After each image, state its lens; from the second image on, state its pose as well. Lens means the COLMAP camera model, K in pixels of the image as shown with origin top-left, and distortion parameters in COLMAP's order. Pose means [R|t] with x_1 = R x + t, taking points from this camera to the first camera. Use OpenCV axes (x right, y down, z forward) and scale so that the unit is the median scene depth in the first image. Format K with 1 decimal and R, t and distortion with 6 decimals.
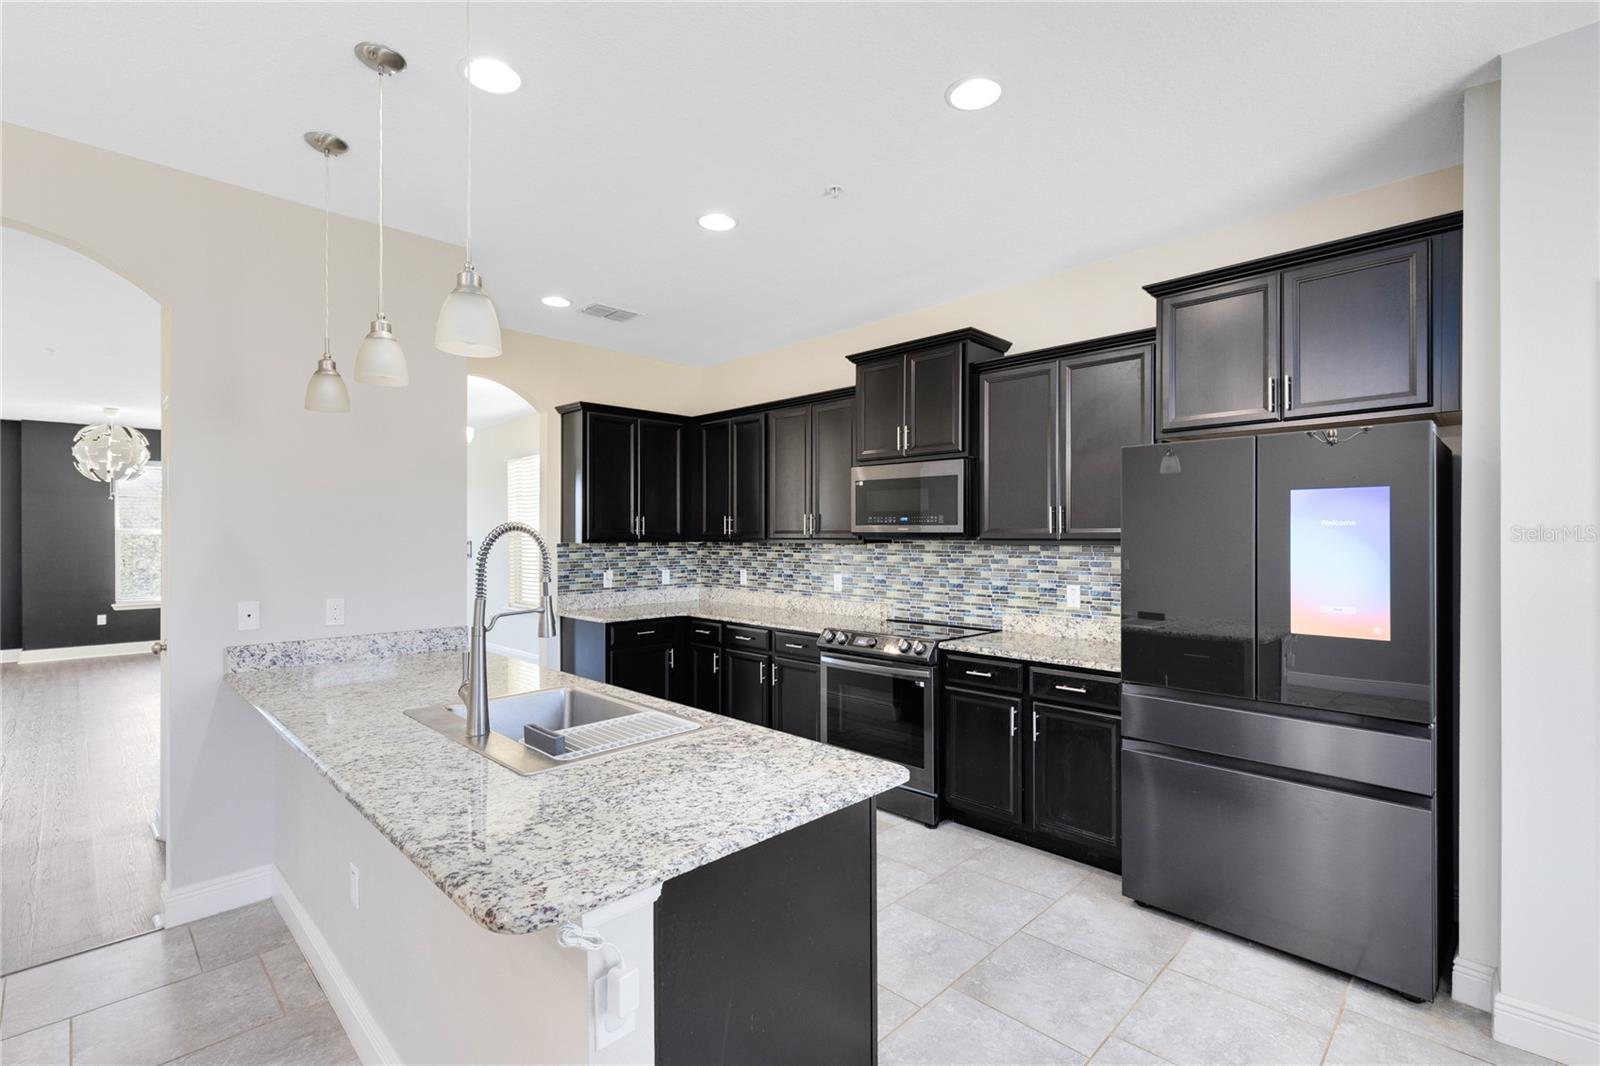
lens RADIAL K [[723.8, 0, 801.2], [0, 723.8, 538.8], [0, 0, 1]] dist [0.011253, -0.002865]
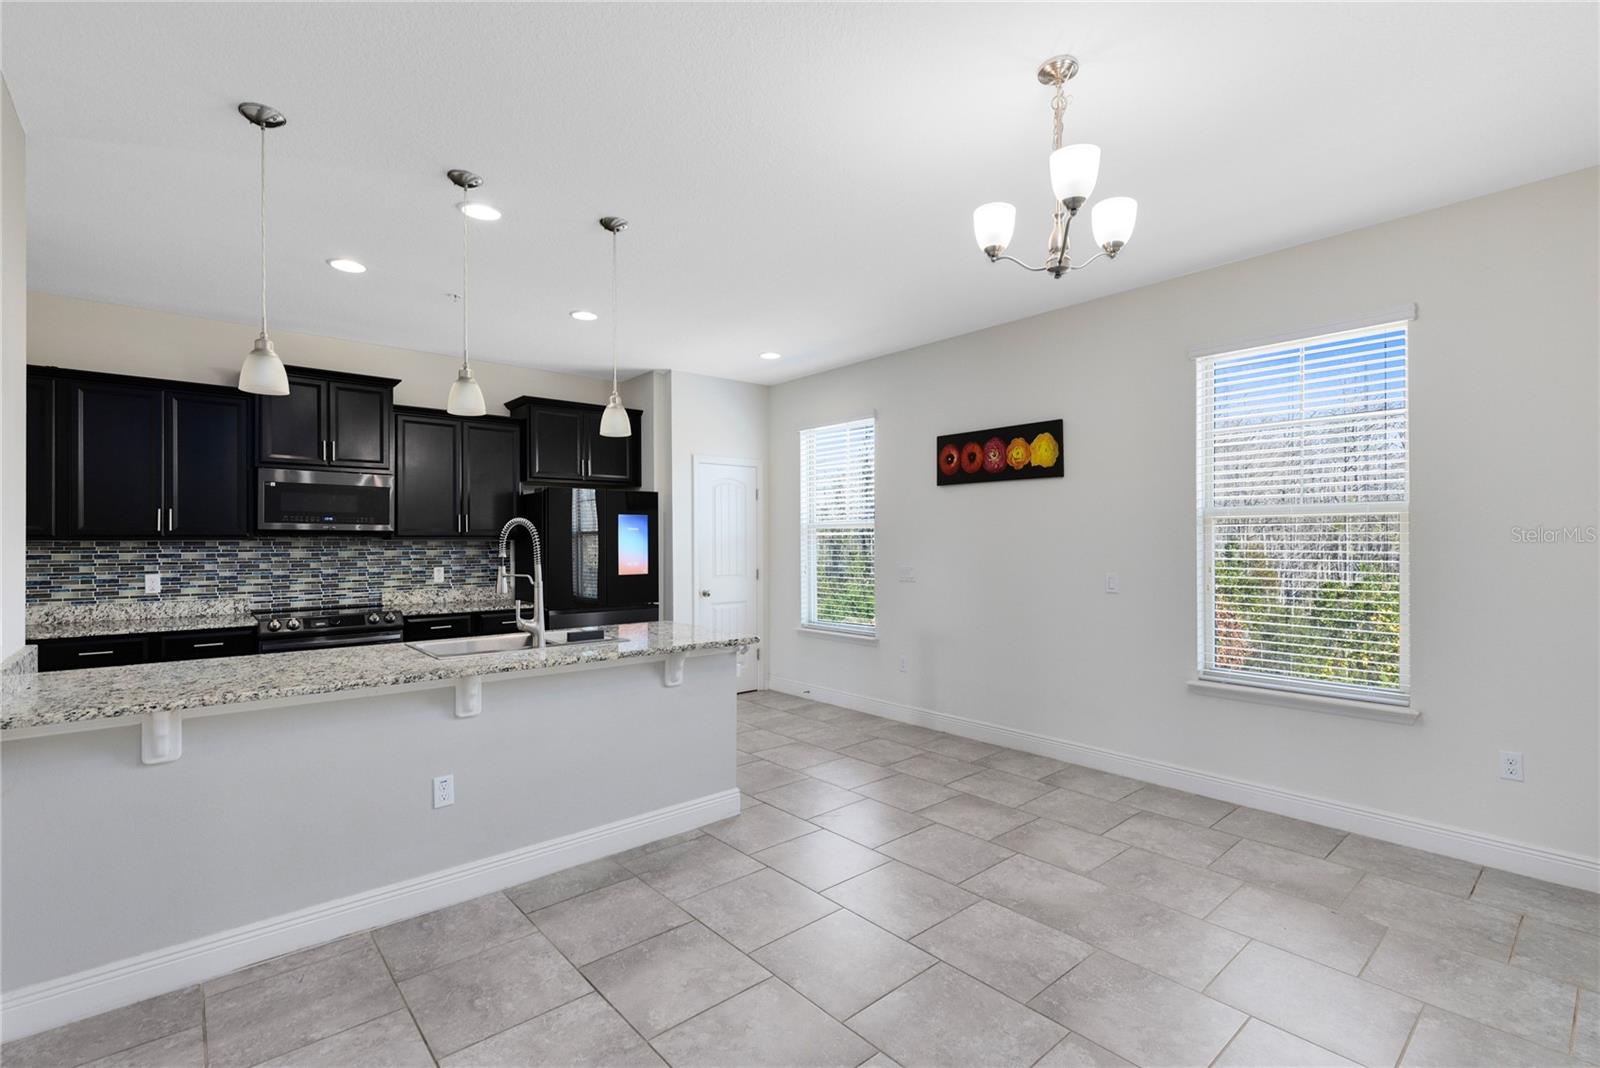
lens RADIAL K [[723.8, 0, 804.3], [0, 723.8, 540.6], [0, 0, 1]] dist [0.011253, -0.002865]
pose [[0.074682, 0.002486, 0.997204, -1.145226], [0.007885, 0.999964, -0.003083, 0.021460], [-0.997176, 0.008093, 0.074660, 0.154678]]
